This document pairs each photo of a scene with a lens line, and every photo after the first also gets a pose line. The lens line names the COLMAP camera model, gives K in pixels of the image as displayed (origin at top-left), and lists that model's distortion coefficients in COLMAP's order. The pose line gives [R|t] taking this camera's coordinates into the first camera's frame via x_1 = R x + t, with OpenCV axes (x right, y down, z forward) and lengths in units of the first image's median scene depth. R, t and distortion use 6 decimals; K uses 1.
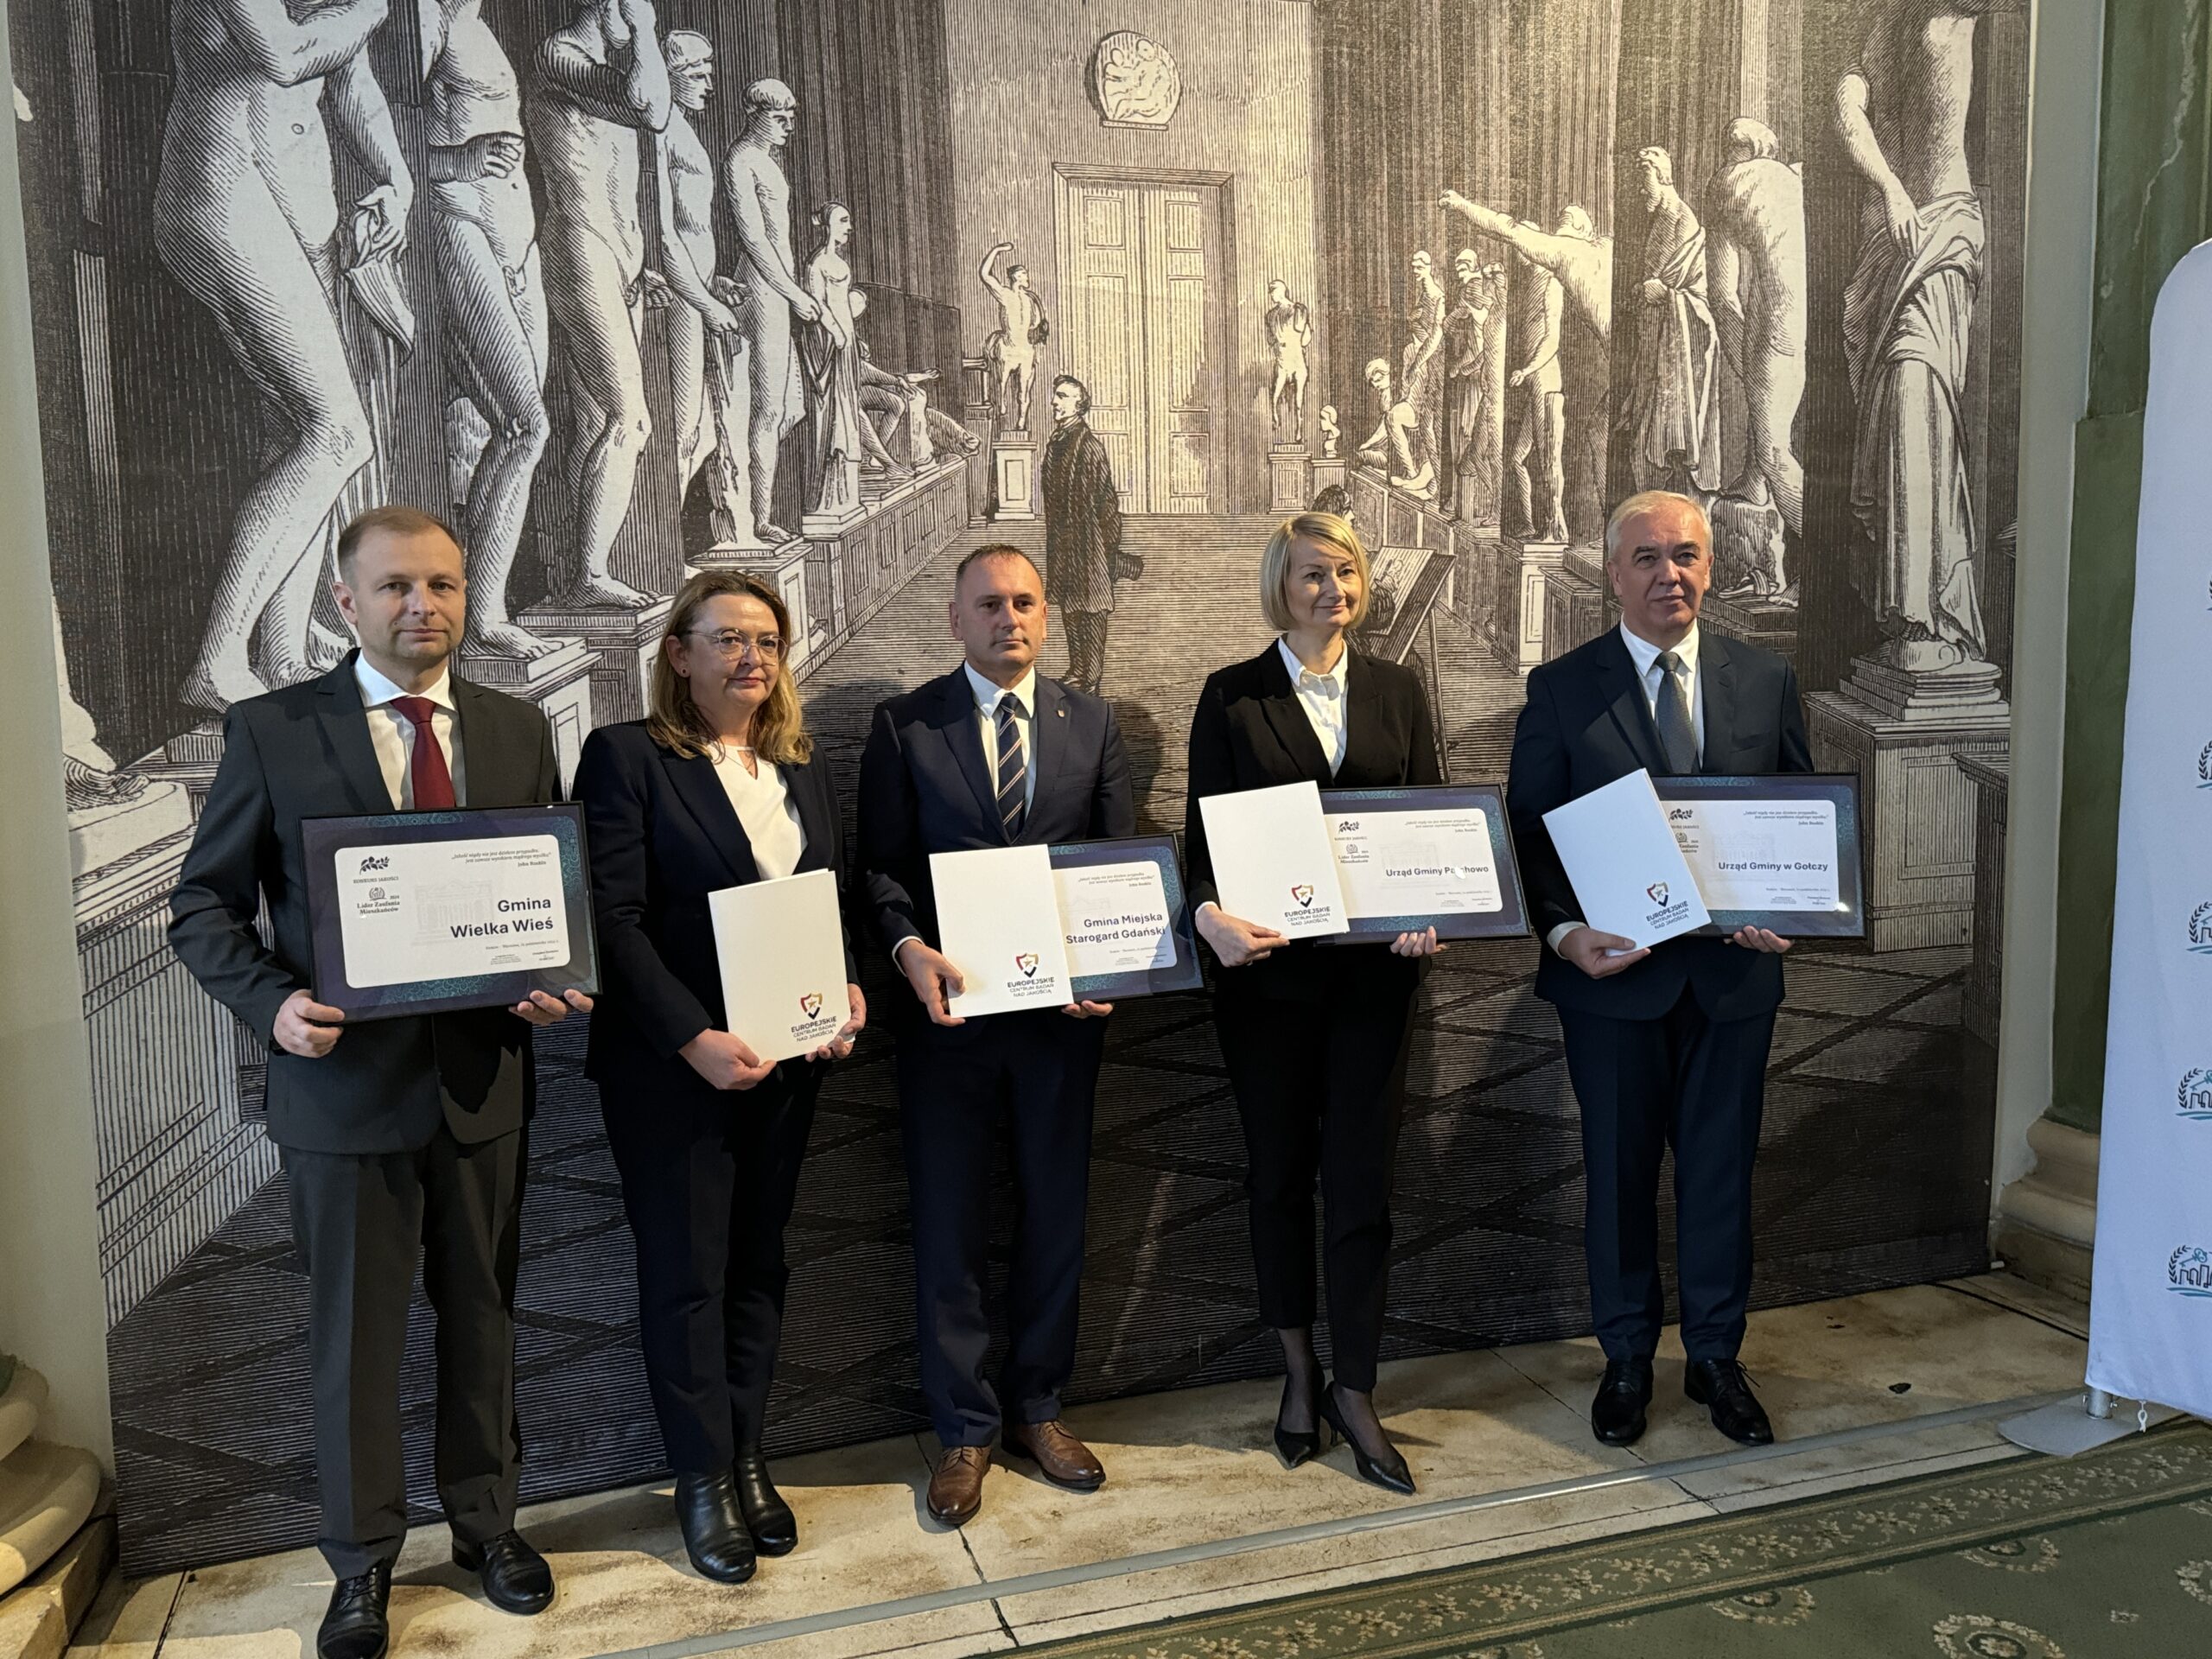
lens RADIAL K [[1779.0, 0, 1109.4], [0, 1779.0, 828.8], [0, 0, 1]] dist [-0.001112, -0.001540]
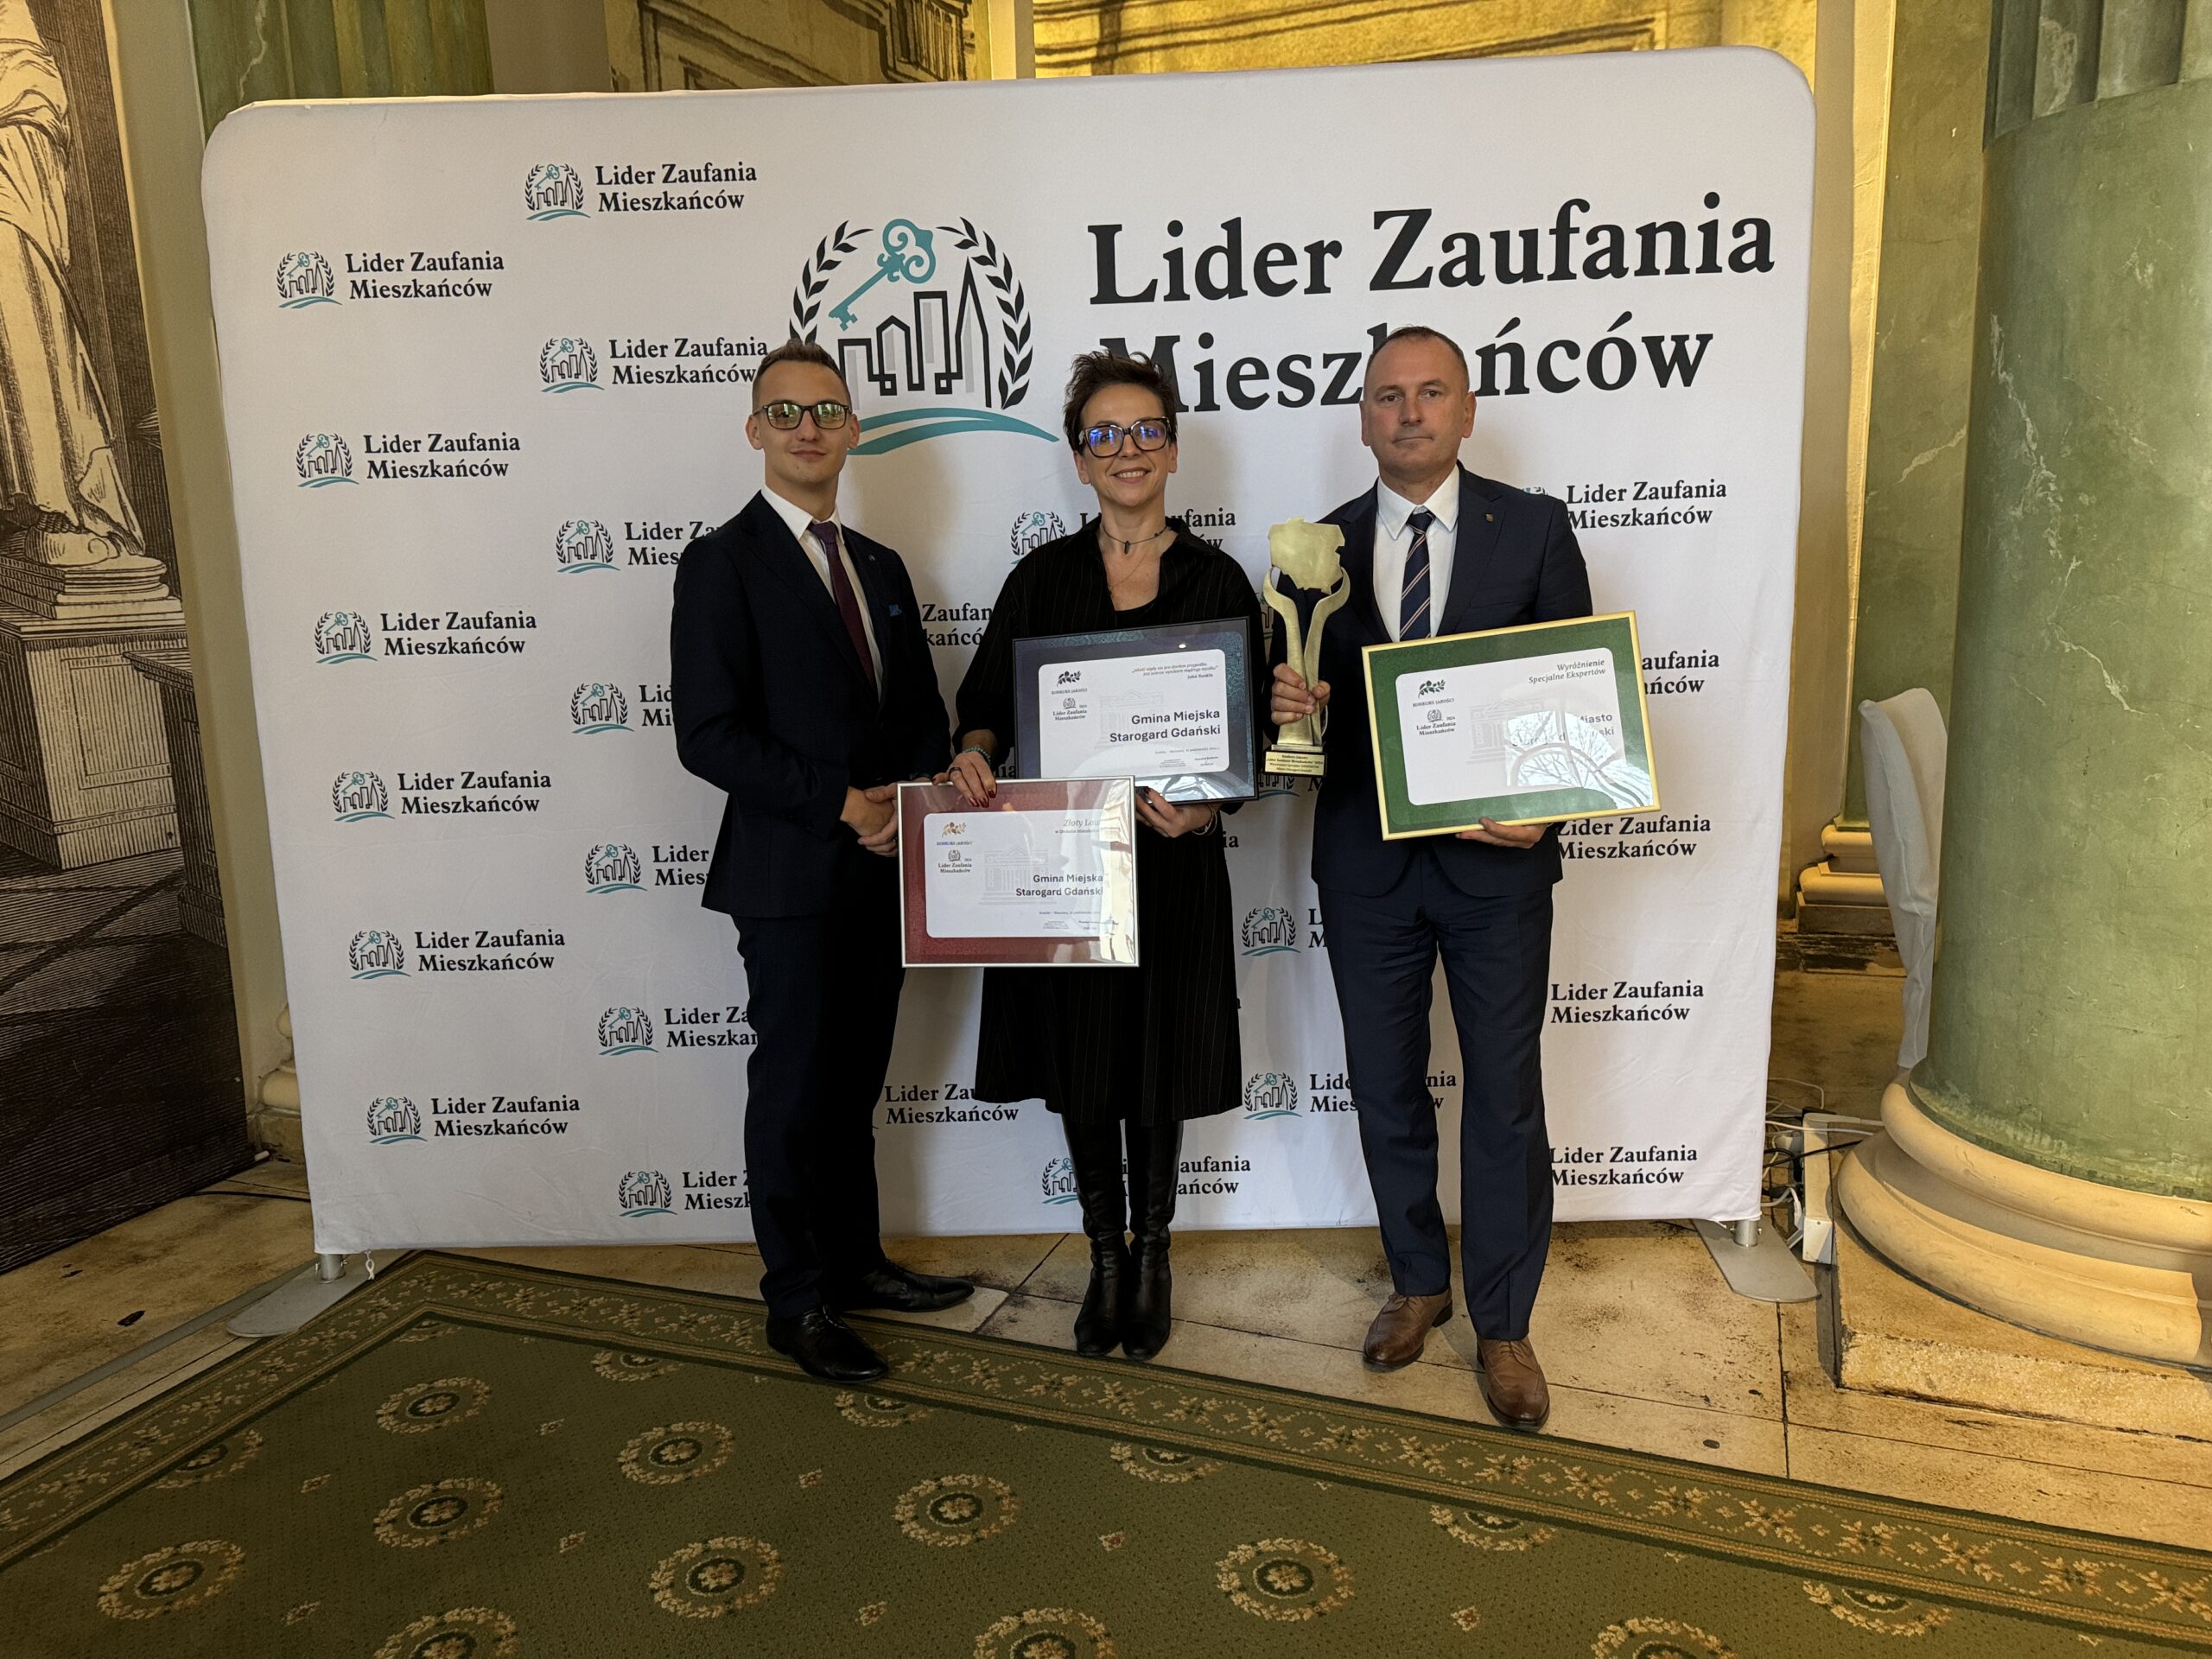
lens RADIAL K [[1550.0, 0, 1106.8], [0, 1550.0, 830.3], [0, 0, 1]] dist [-0.005369, -0.002427]
pose [[0.630022, -0.130975, 0.765452, 0.159929], [0.096471, 0.991240, 0.090207, 0.028925], [-0.770562, 0.017012, 0.637139, 0.062888]]
